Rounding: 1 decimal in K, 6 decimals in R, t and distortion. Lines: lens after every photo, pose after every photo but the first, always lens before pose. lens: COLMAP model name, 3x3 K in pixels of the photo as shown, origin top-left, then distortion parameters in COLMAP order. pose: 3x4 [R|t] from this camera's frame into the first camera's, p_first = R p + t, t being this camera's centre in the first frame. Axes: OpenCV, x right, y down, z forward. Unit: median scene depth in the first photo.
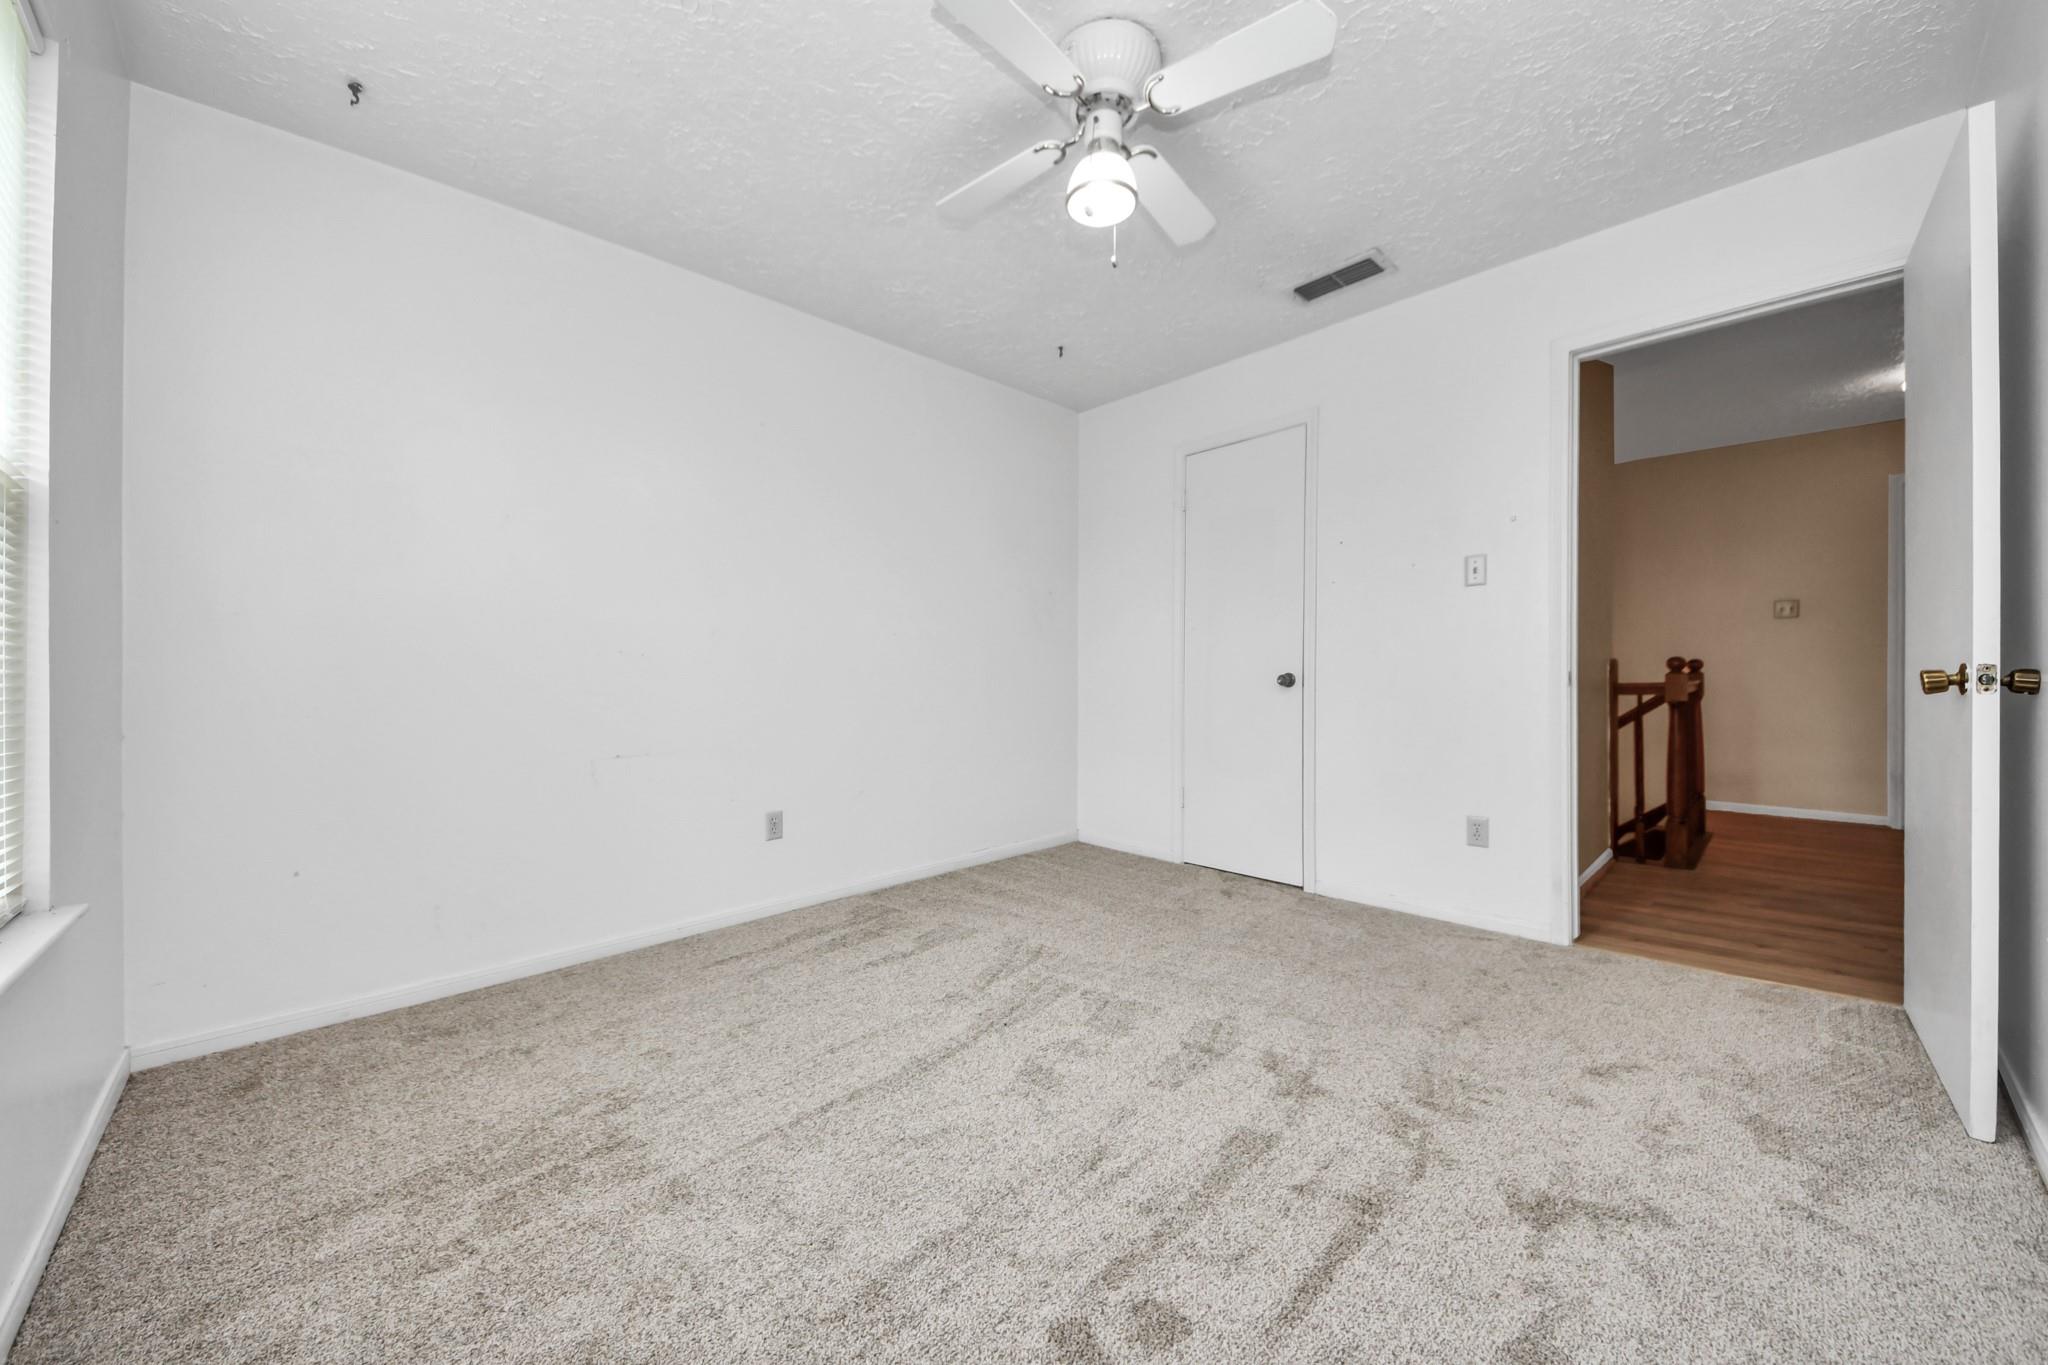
lens RADIAL K [[731.1, 0, 1018.4], [0, 731.1, 684.5], [0, 0, 1]] dist [0.042389, -0.027522]
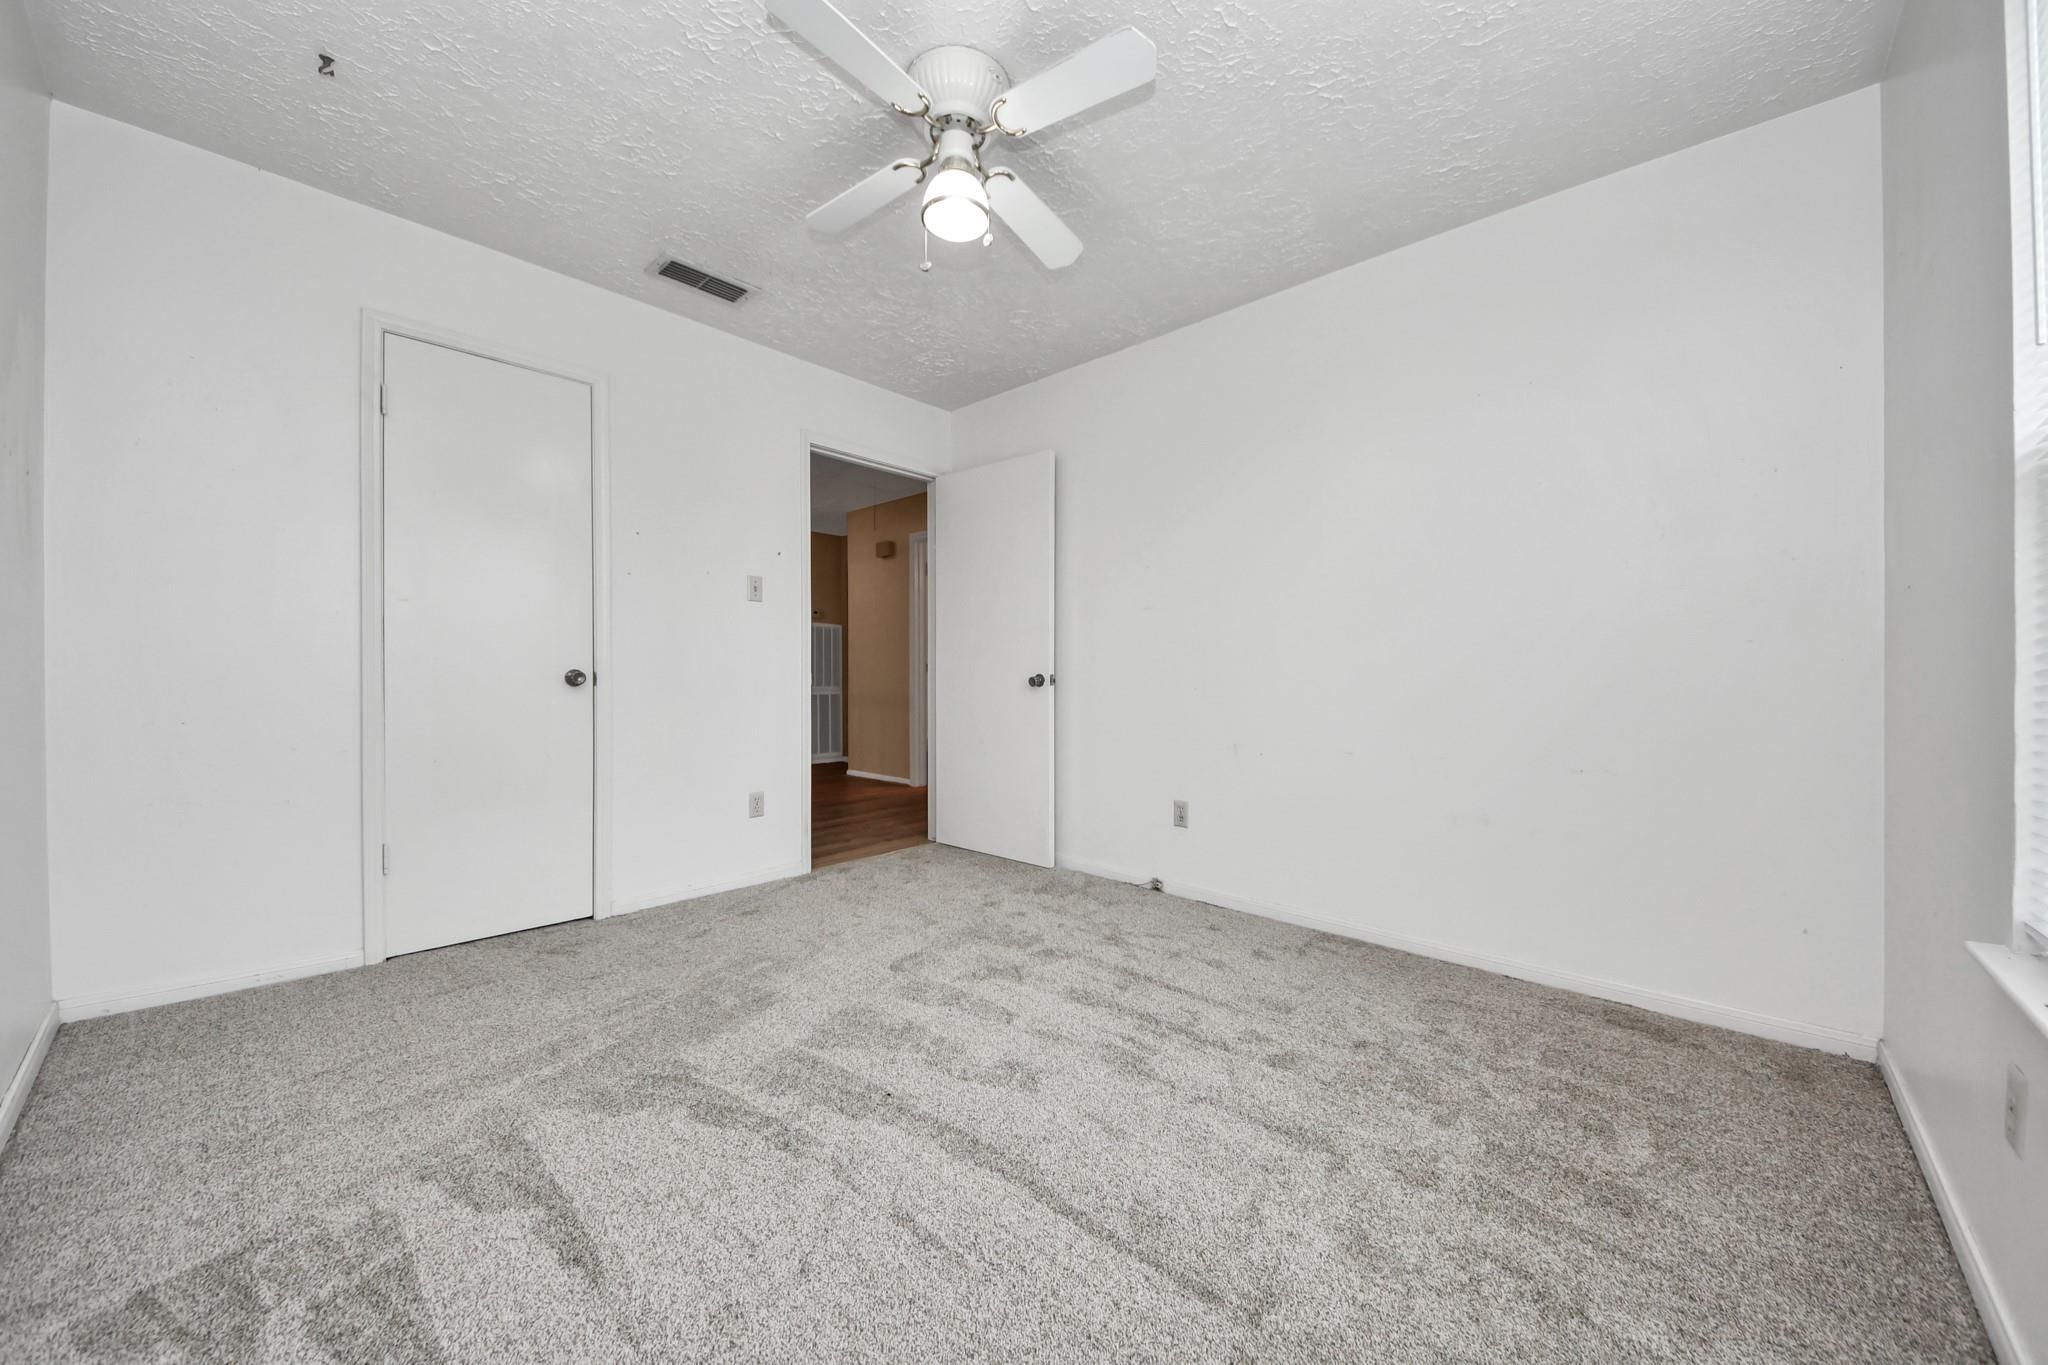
lens RADIAL K [[731.1, 0, 1018.4], [0, 731.1, 684.5], [0, 0, 1]] dist [0.042389, -0.027522]
pose [[-0.038335, -0.001122, 0.999264, -0.743491], [0.000332, 0.999999, 0.001136, 0.000076], [-0.999265, 0.000376, -0.038334, 0.771387]]
